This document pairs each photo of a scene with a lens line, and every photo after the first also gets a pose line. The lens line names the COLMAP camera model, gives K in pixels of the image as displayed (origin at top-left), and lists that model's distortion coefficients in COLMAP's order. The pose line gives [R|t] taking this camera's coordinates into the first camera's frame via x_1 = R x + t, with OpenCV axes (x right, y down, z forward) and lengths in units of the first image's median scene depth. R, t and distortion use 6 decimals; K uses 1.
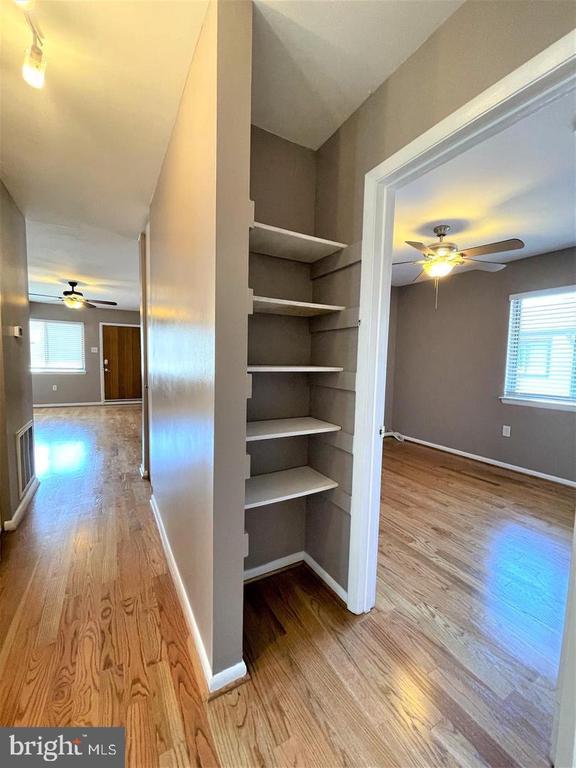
lens RADIAL K [[310.3, 0, 288.0], [0, 310.3, 384.0], [0, 0, 1]] dist [0.000533, 0.000059]
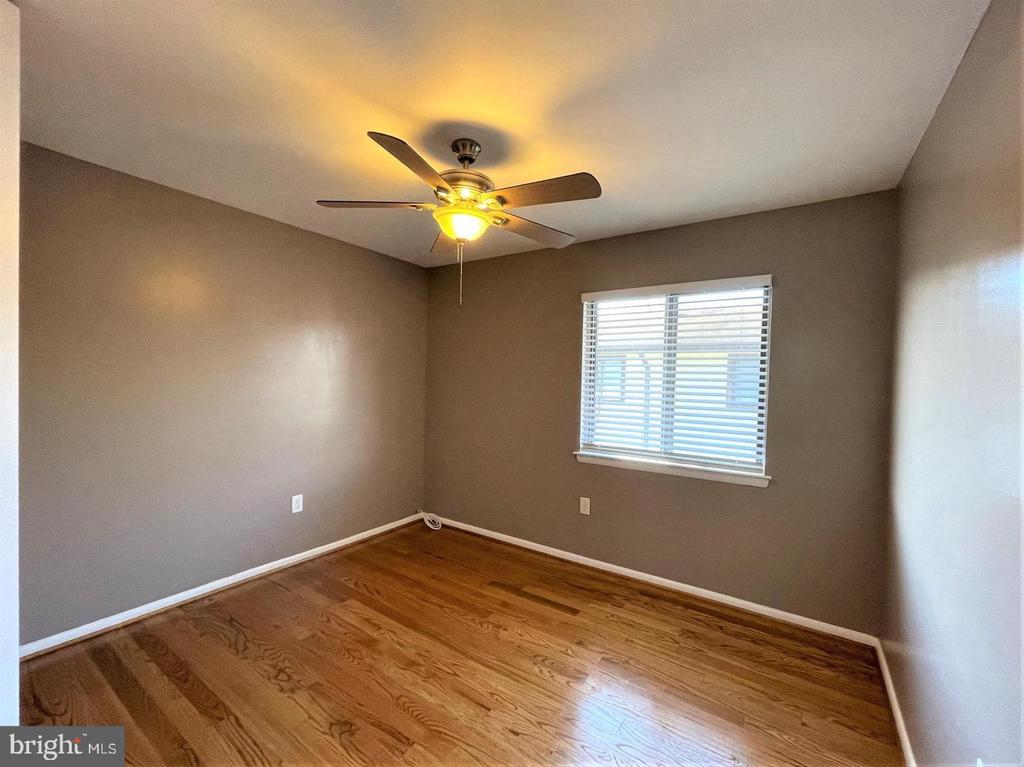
lens RADIAL K [[413.8, 0, 509.0], [0, 413.8, 389.0], [0, 0, 1]] dist [0.000533, 0.000059]
pose [[0.905316, -0.010359, 0.424613, 0.256891], [0.026771, 0.999107, -0.032703, -0.079231], [-0.423895, 0.040974, 0.904784, 0.361773]]
